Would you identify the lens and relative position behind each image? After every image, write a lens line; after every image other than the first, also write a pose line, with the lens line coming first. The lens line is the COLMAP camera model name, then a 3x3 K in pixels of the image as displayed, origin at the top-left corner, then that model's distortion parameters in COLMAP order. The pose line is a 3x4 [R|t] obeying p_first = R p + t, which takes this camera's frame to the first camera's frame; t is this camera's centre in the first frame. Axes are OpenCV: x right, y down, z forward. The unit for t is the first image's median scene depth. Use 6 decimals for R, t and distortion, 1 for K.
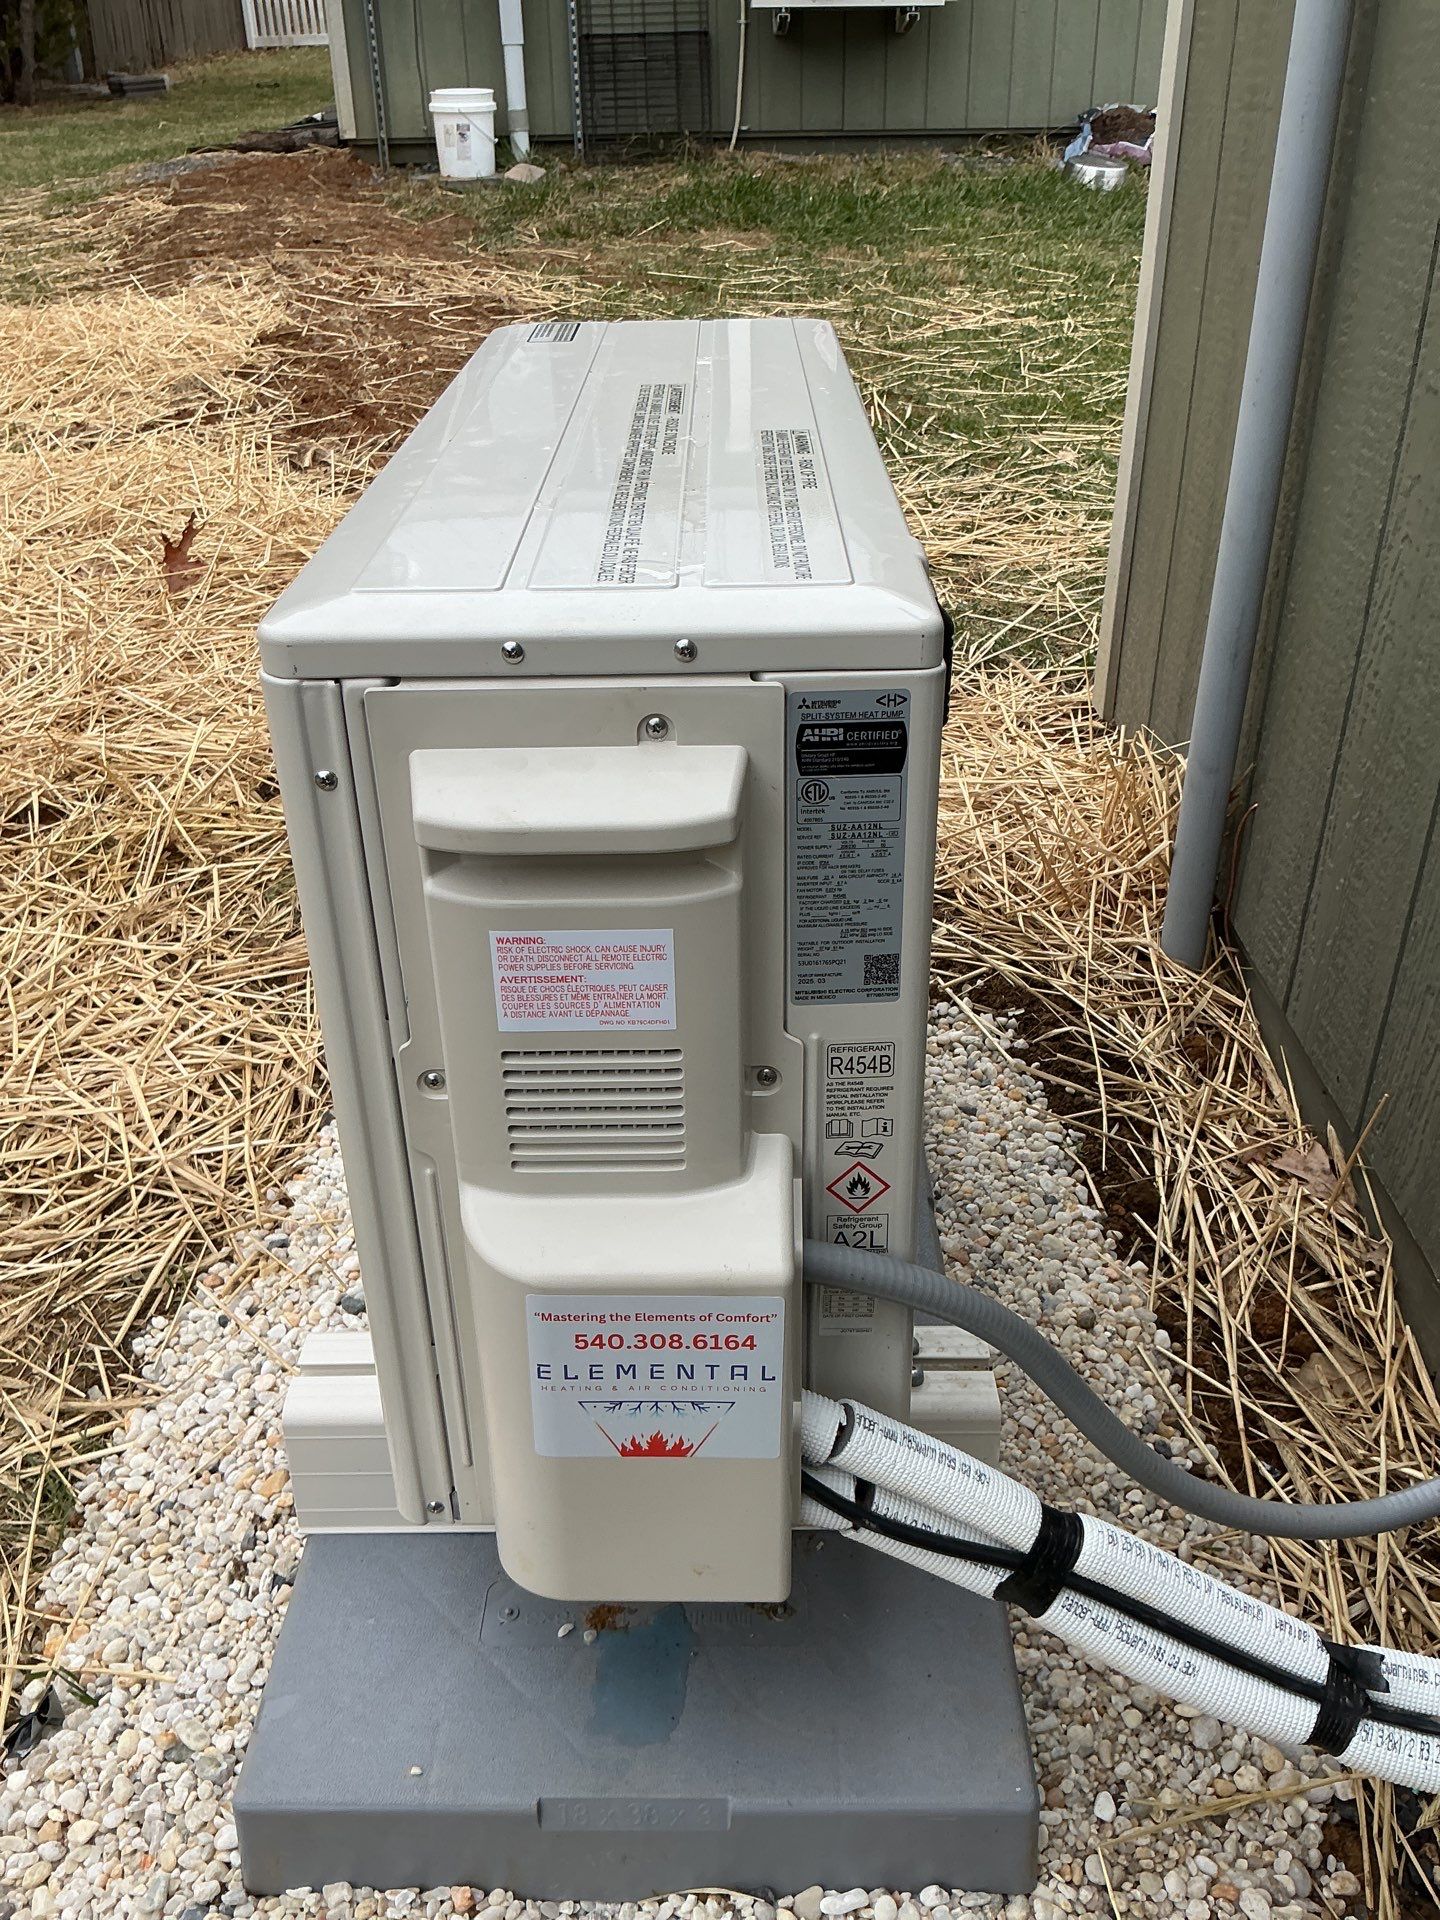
lens RADIAL K [[1589.0, 0, 720.0], [0, 1589.0, 960.0], [0, 0, 1]] dist [0.109629, -0.229581]
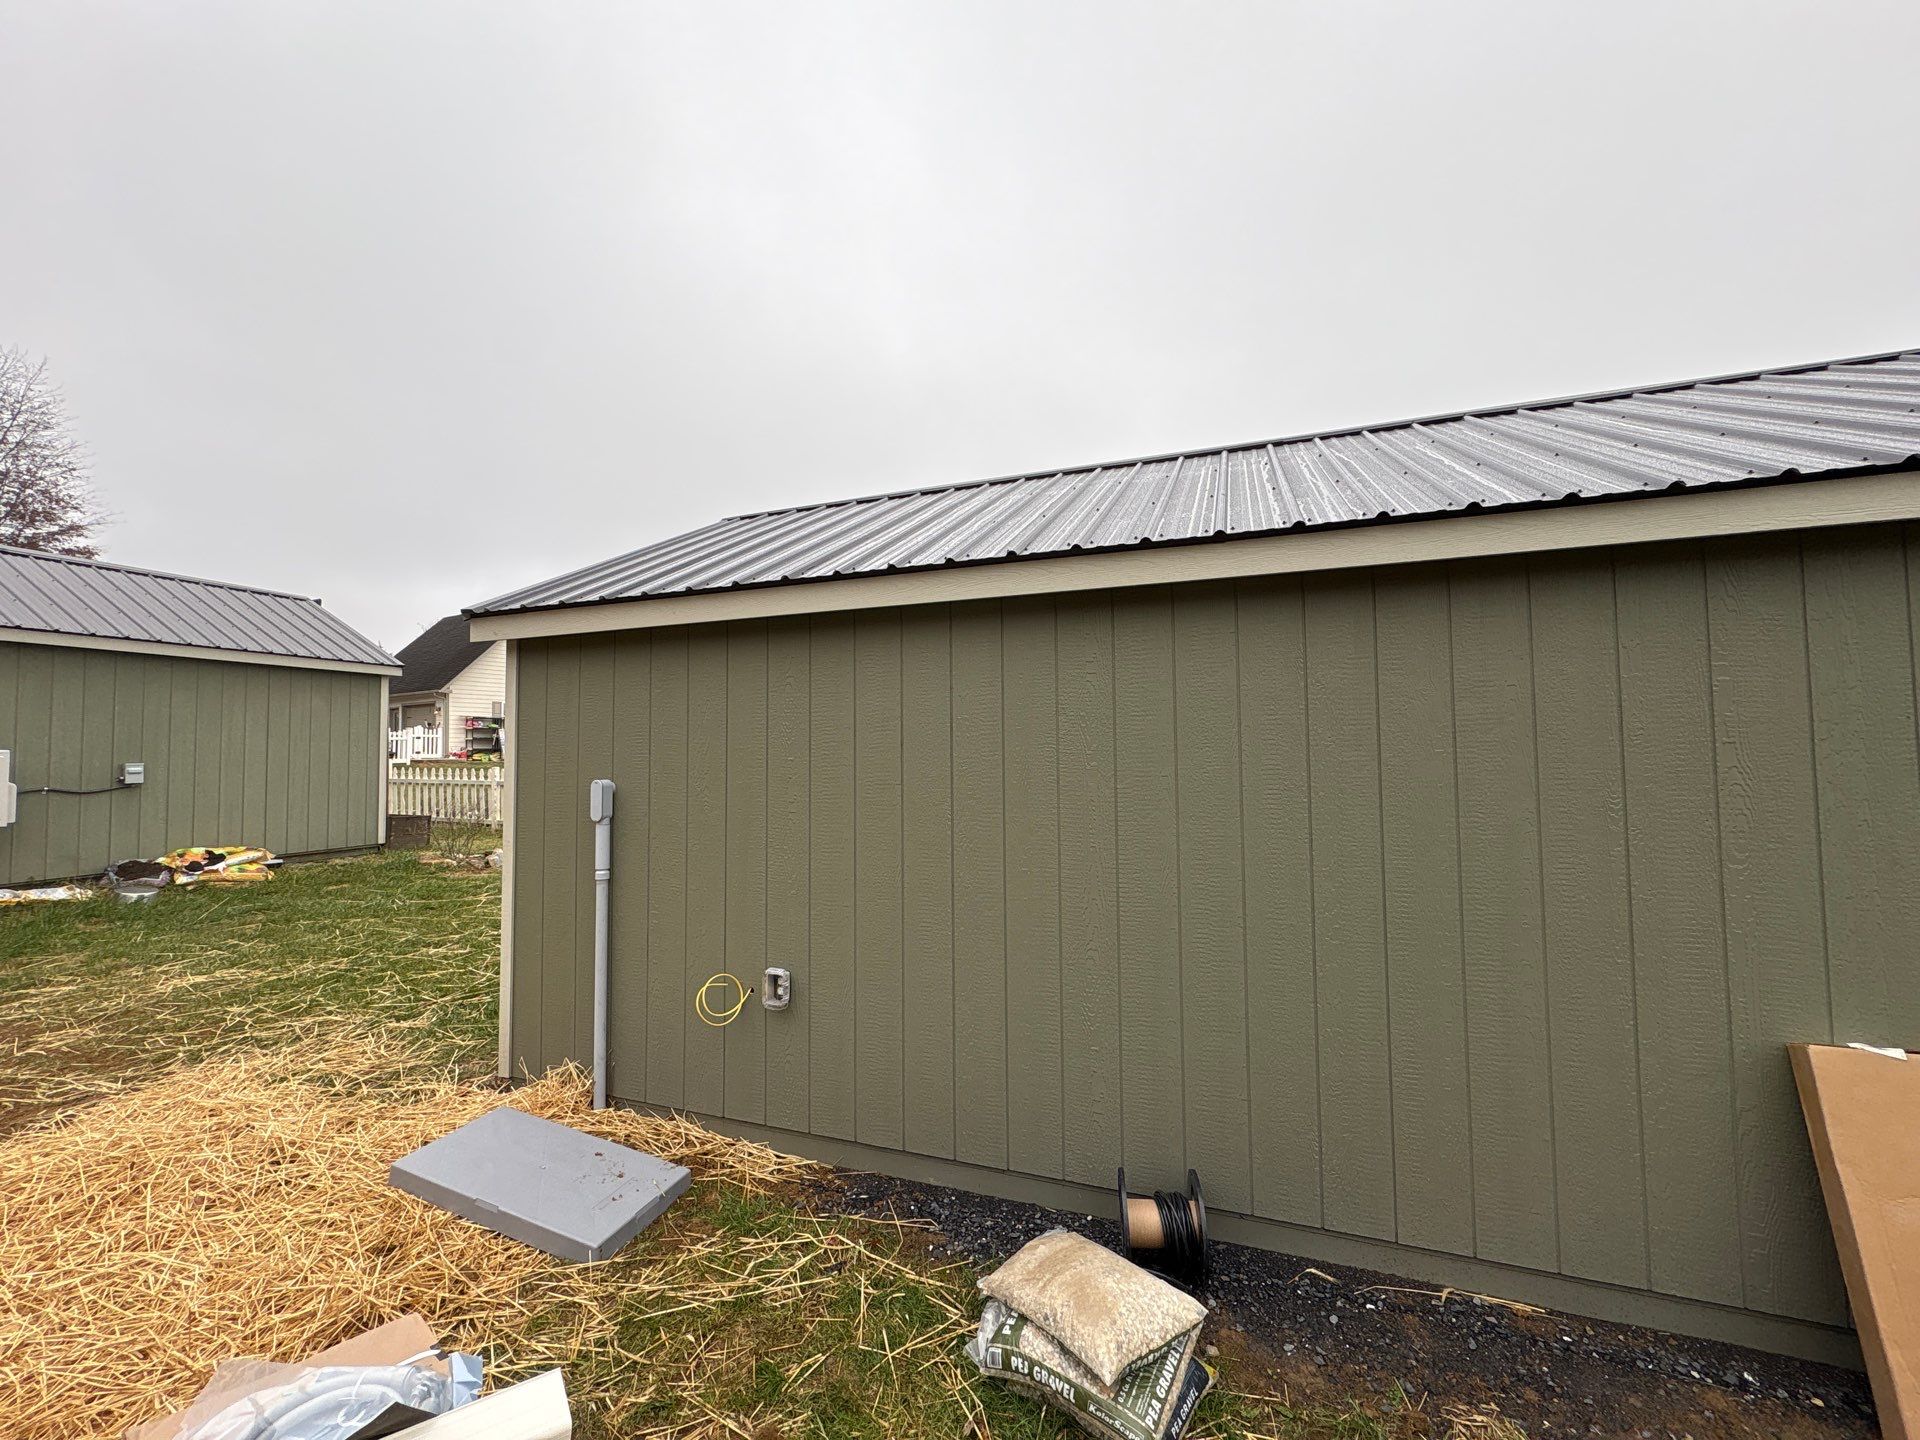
lens RADIAL K [[766.3, 0, 963.8], [0, 766.3, 721.4], [0, 0, 1]] dist [-0.000312, 0.000251]
pose [[0.352625, 0.044331, 0.934714, -2.877783], [0.470438, 0.855074, -0.218029, 0.023822], [-0.808915, 0.516608, 0.280665, -1.762035]]
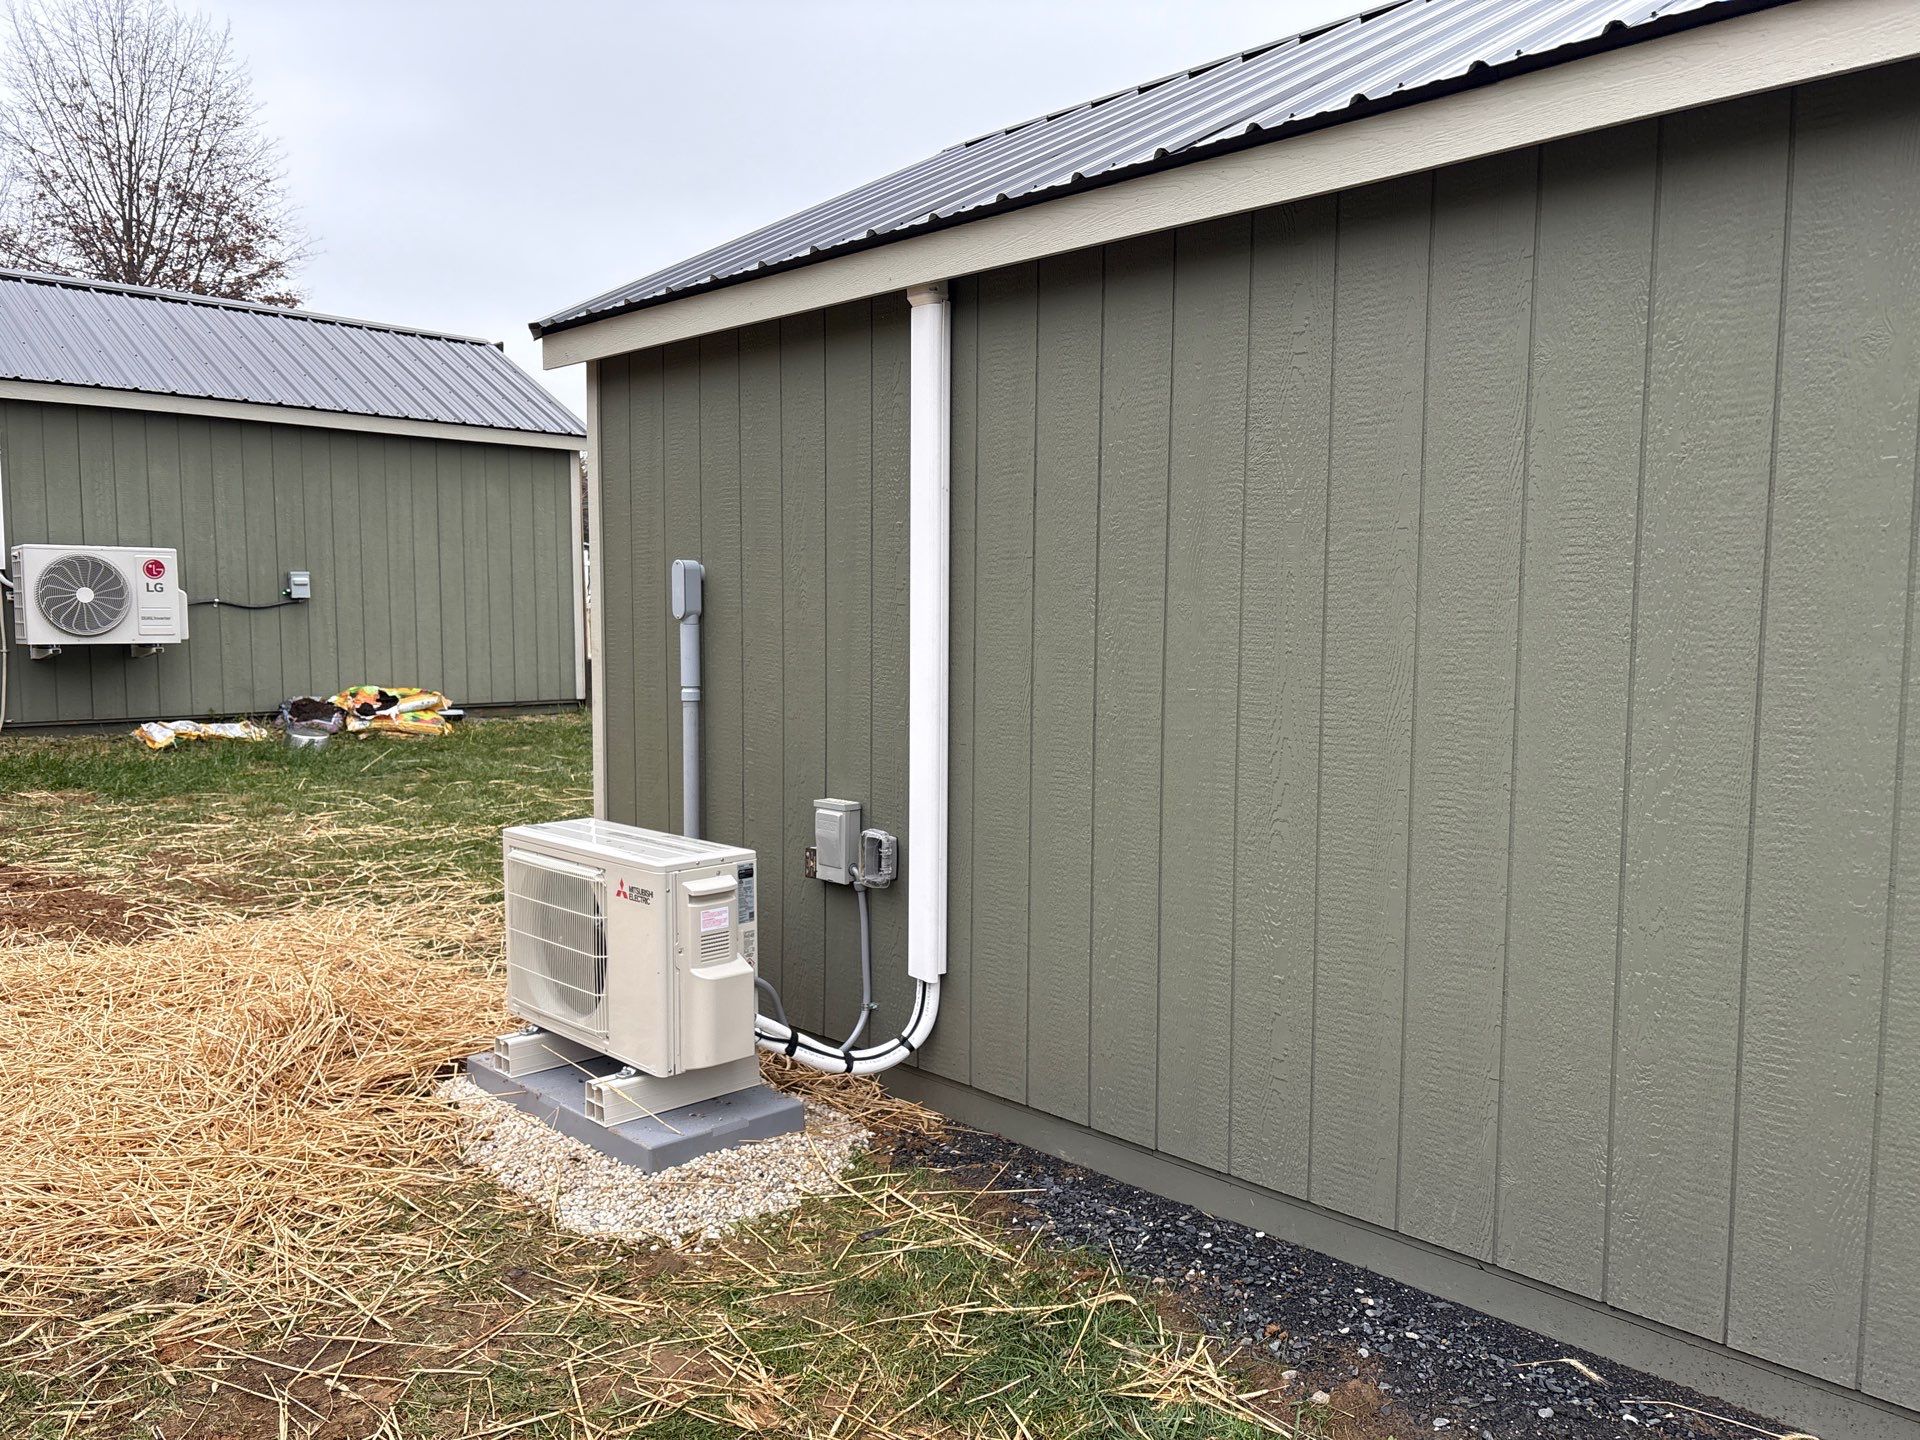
lens RADIAL K [[1456.0, 0, 966.6], [0, 1456.0, 745.9], [0, 0, 1]] dist [0.047959, -0.040526]
pose [[0.720080, -0.050839, 0.692026, -2.778720], [0.332435, 0.900684, -0.279744, 1.118645], [-0.609074, 0.431491, 0.665465, -3.010612]]
